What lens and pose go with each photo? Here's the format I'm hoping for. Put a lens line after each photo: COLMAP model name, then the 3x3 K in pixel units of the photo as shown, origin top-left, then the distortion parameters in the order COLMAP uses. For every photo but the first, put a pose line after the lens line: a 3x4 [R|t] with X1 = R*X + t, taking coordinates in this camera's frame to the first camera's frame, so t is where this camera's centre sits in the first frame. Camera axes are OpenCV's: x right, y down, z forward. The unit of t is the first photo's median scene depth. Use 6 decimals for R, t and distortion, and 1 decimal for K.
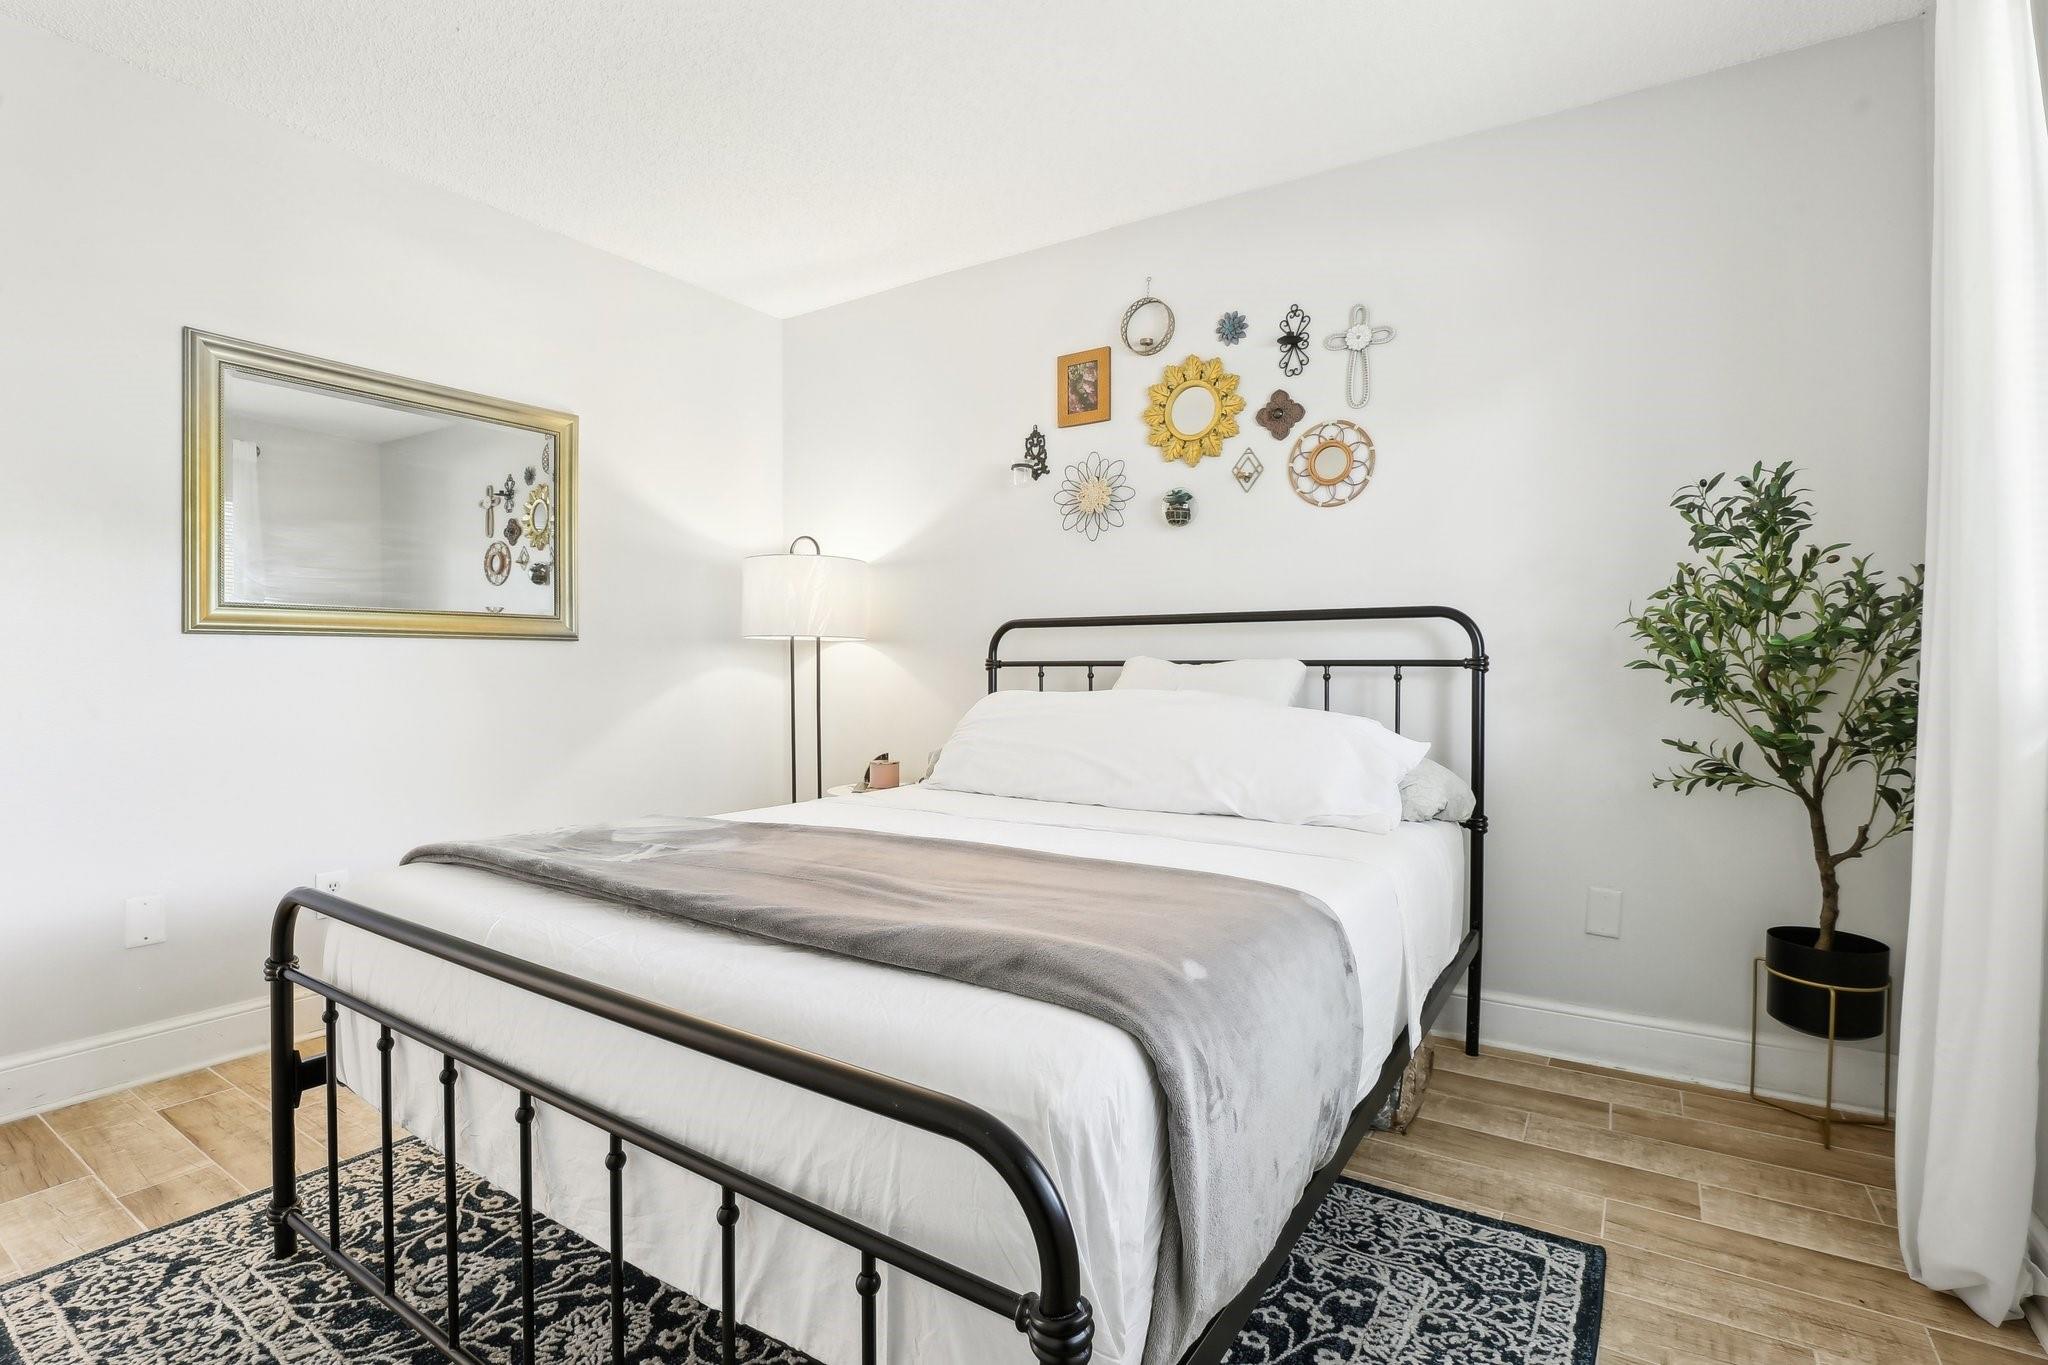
lens RADIAL K [[966.7, 0, 1017.4], [0, 966.7, 674.3], [0, 0, 1]] dist [-0.037772, 0.006139]
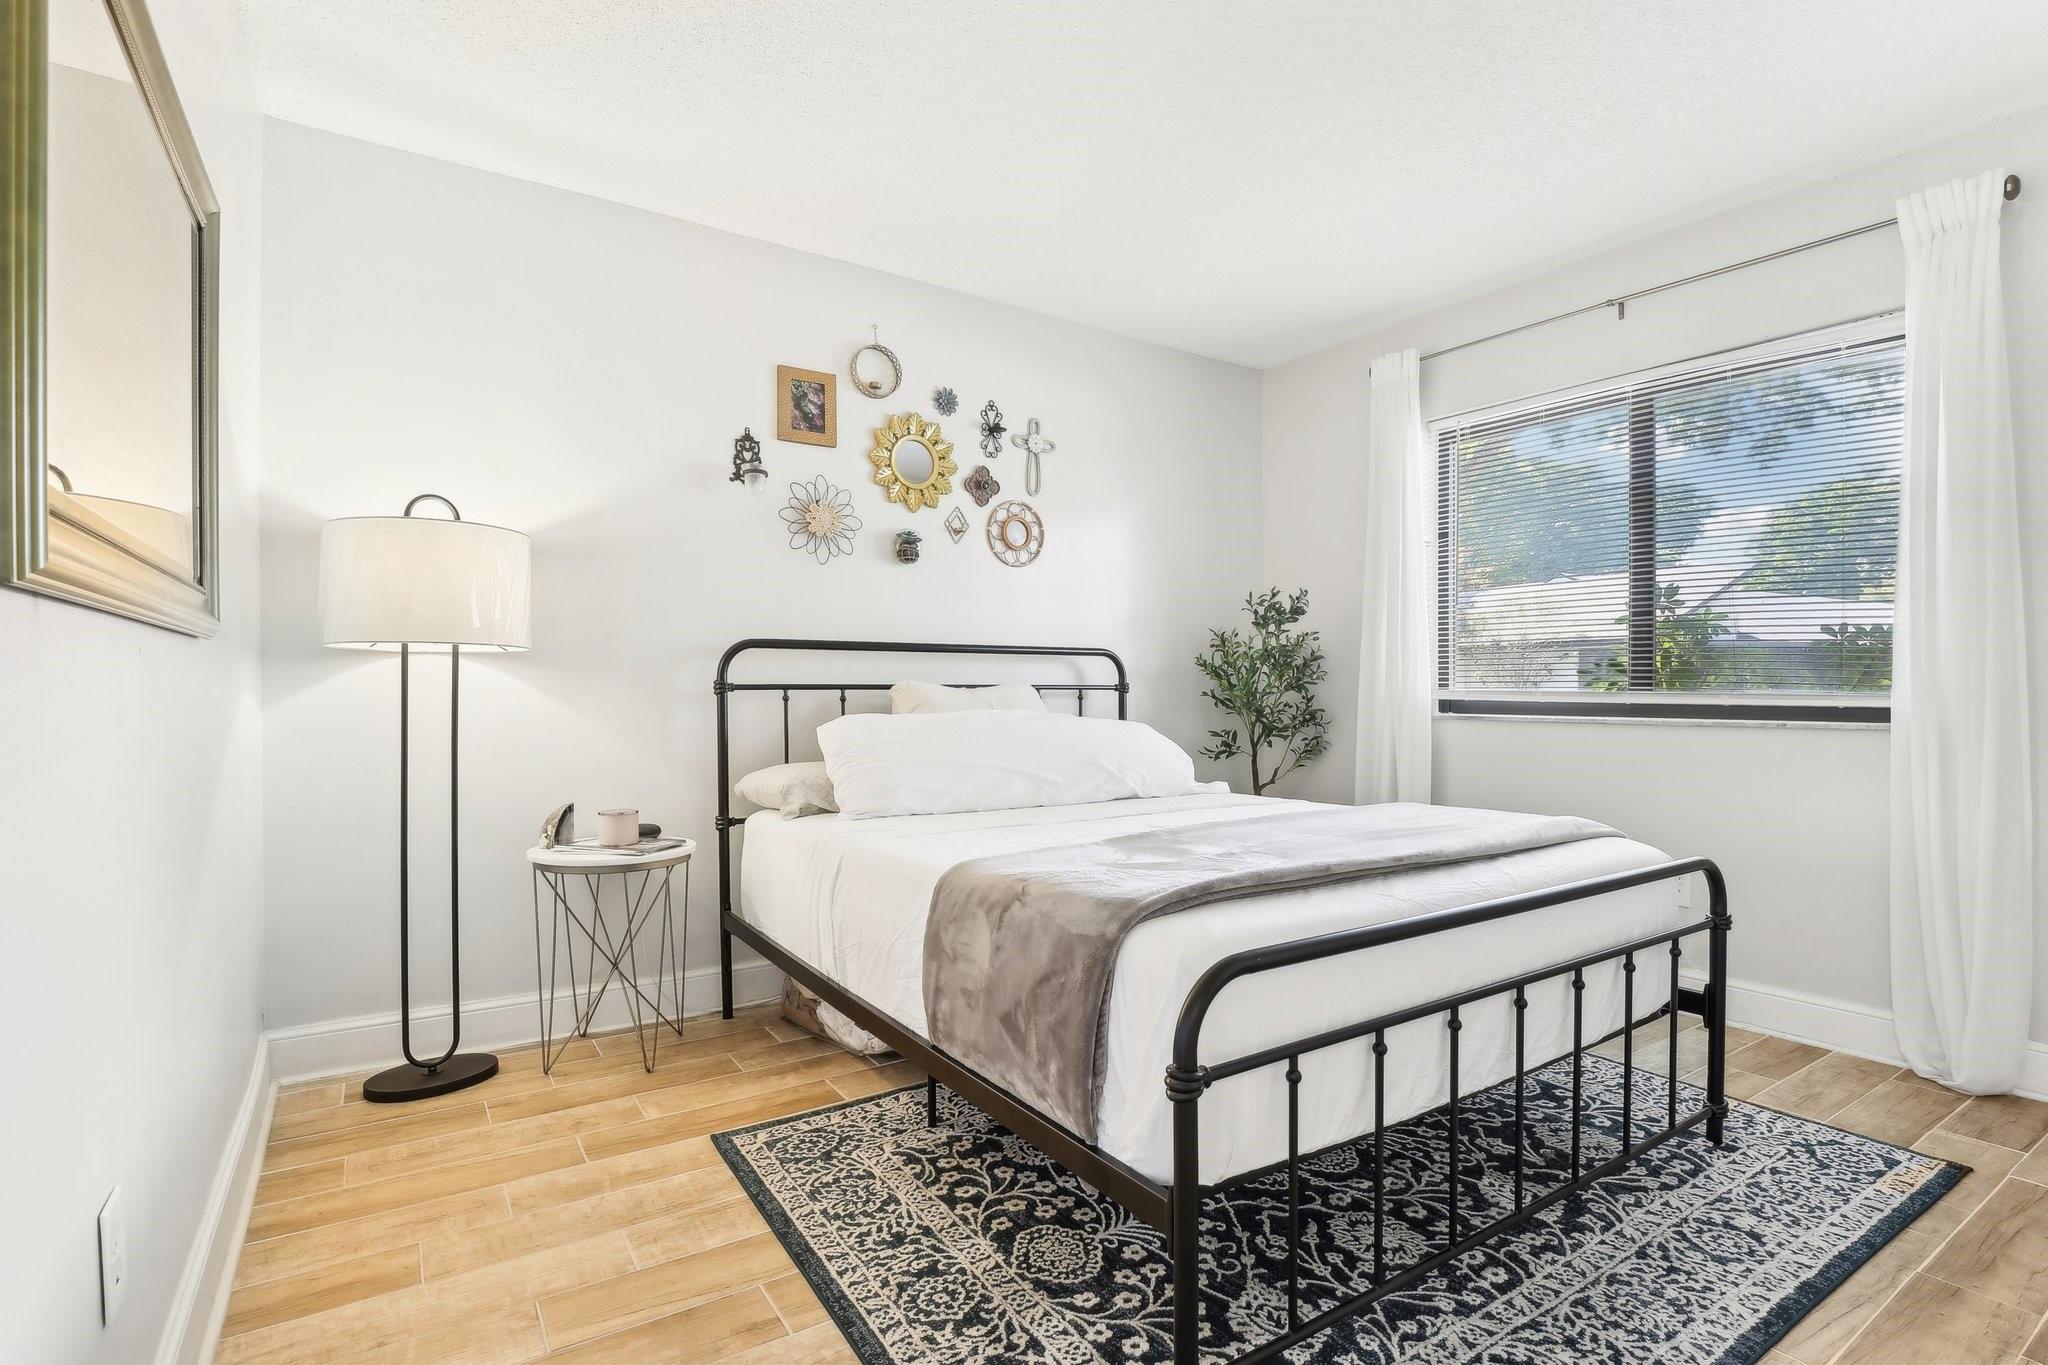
lens RADIAL K [[966.7, 0, 1013.3], [0, 966.7, 693.9], [0, 0, 1]] dist [-0.037772, 0.006139]
pose [[0.396138, -0.007372, 0.918162, -0.808137], [0.002065, 0.999972, 0.007138, -0.010889], [-0.918189, -0.000932, 0.396142, 0.447185]]
